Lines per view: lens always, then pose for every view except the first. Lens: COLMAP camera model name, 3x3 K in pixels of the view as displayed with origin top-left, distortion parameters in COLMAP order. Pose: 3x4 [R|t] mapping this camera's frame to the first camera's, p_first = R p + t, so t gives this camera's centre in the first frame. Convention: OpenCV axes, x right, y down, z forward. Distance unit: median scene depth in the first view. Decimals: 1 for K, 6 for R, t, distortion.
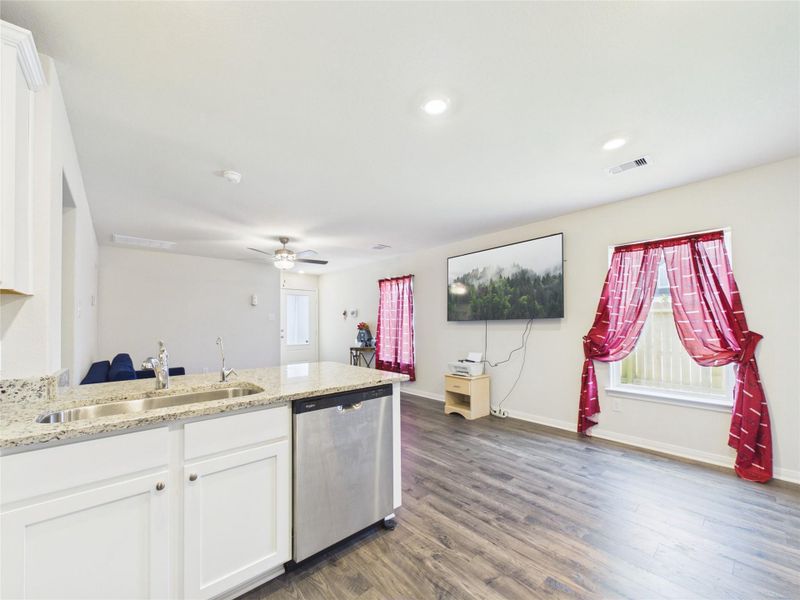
lens RADIAL K [[322.2, 0, 401.0], [0, 322.2, 317.4], [0, 0, 1]] dist [0.001653, 0.000033]
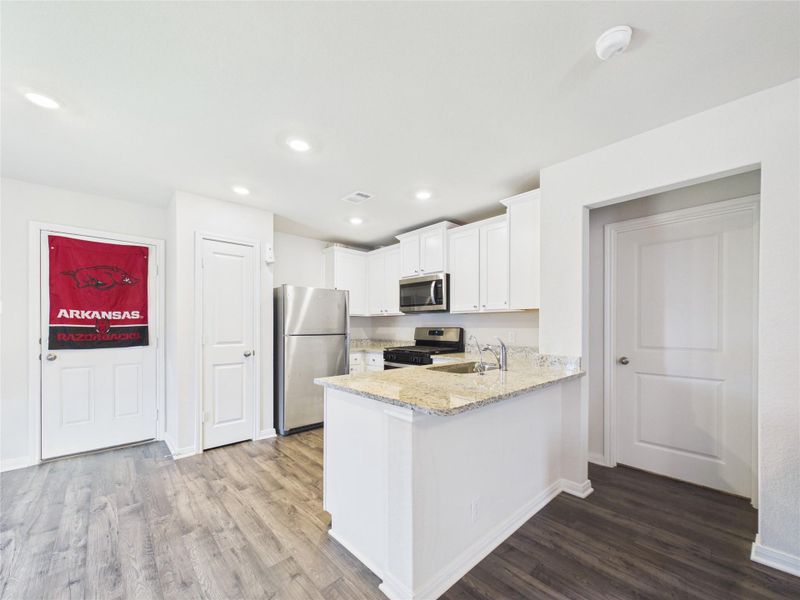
lens RADIAL K [[322.2, 0, 400.5], [0, 322.2, 326.6], [0, 0, 1]] dist [0.001653, 0.000033]
pose [[-0.999757, 0.005390, -0.021382, -0.118421], [0.005624, 0.999925, -0.010882, 0.018786], [0.021321, -0.011000, -0.999712, 1.088856]]
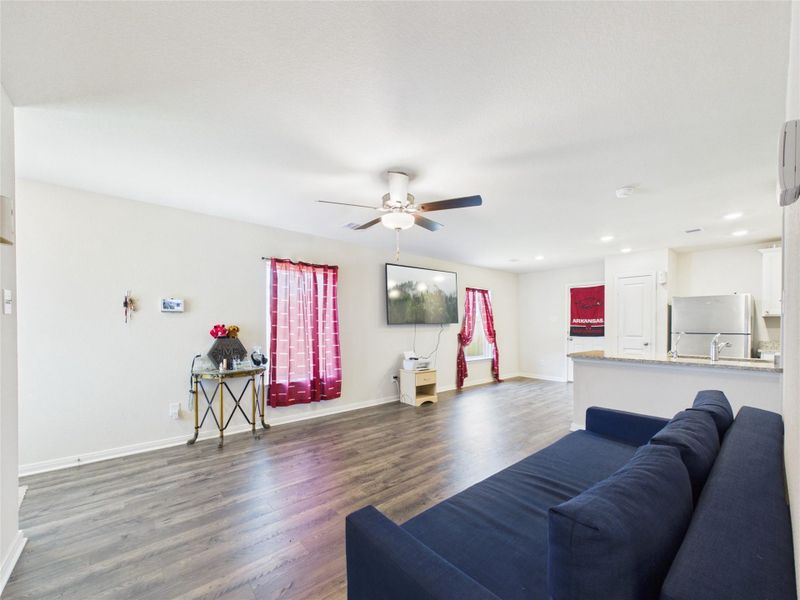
lens RADIAL K [[322.2, 0, 400.0], [0, 322.2, 330.5], [0, 0, 1]] dist [0.001653, 0.000033]
pose [[0.014120, -0.009237, 0.999858, -1.177325], [-0.015992, 0.999827, 0.009462, 0.027375], [-0.999772, -0.016124, 0.013969, 1.254501]]
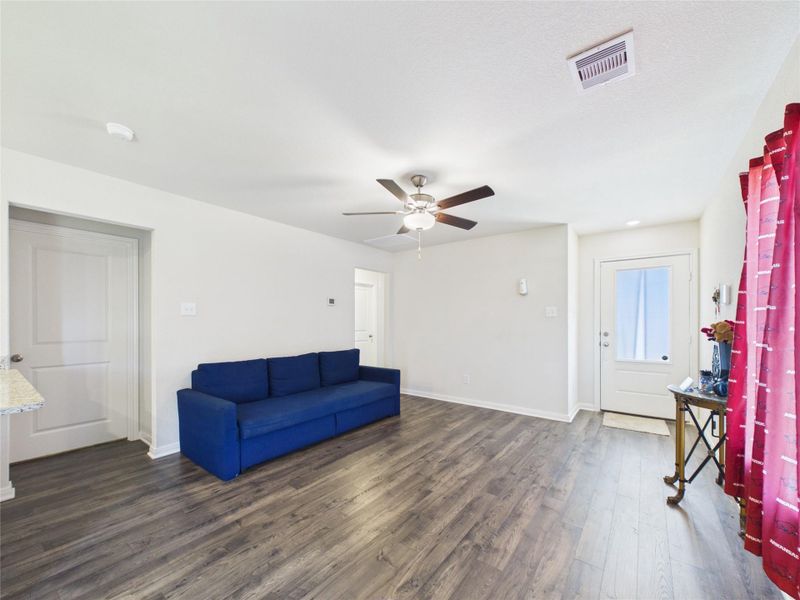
lens RADIAL K [[322.2, 0, 400.9], [0, 322.2, 322.9], [0, 0, 1]] dist [0.001653, 0.000033]
pose [[0.196946, 0.008867, -0.980374, 0.266288], [0.015876, 0.999799, 0.012232, 0.015730], [0.980286, -0.017973, 0.196766, 1.079425]]
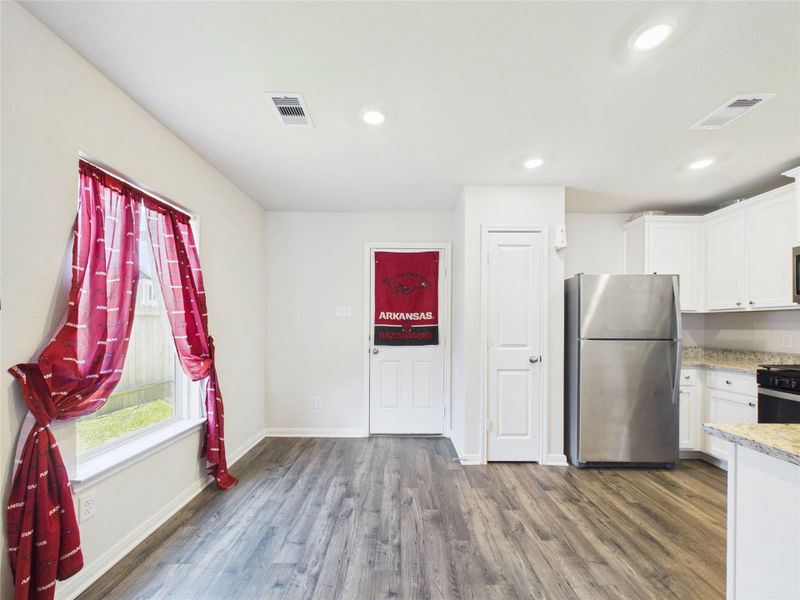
lens RADIAL K [[322.2, 0, 400.2], [0, 322.2, 324.8], [0, 0, 1]] dist [0.001653, 0.000033]
pose [[-0.750938, 0.003789, 0.660362, 0.027089], [-0.009809, 0.999809, -0.016891, 0.016353], [-0.660300, -0.019161, -0.750757, 0.956947]]
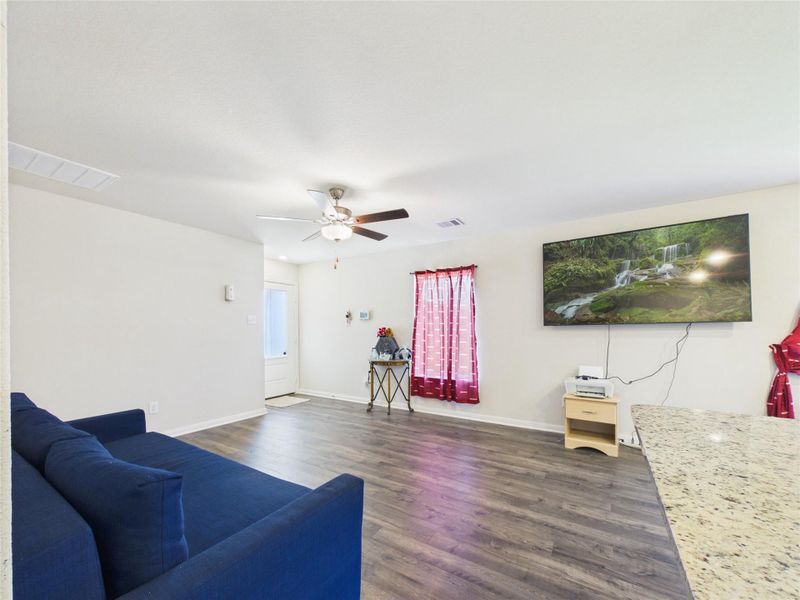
lens RADIAL K [[322.2, 0, 400.3], [0, 322.2, 330.3], [0, 0, 1]] dist [0.001653, 0.000033]
pose [[0.960086, 0.000495, 0.279704, -0.531945], [-0.006341, 0.999780, 0.019995, 0.012773], [-0.279633, -0.020971, 0.959878, 0.471517]]
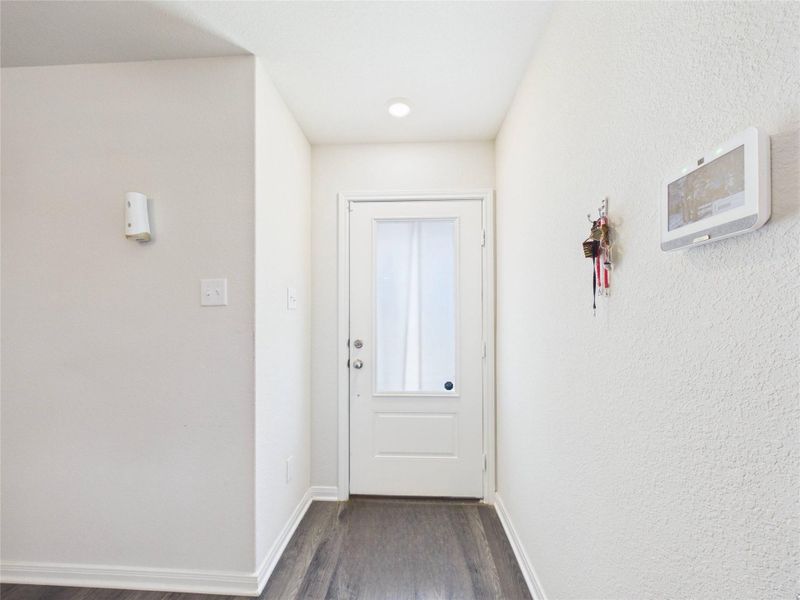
lens RADIAL K [[322.2, 0, 399.2], [0, 322.2, 317.6], [0, 0, 1]] dist [0.001653, 0.000033]
pose [[0.712613, -0.001360, -0.701556, -0.279712], [0.008197, 0.999946, 0.006388, 0.031542], [0.701509, -0.010302, 0.712586, 1.687030]]
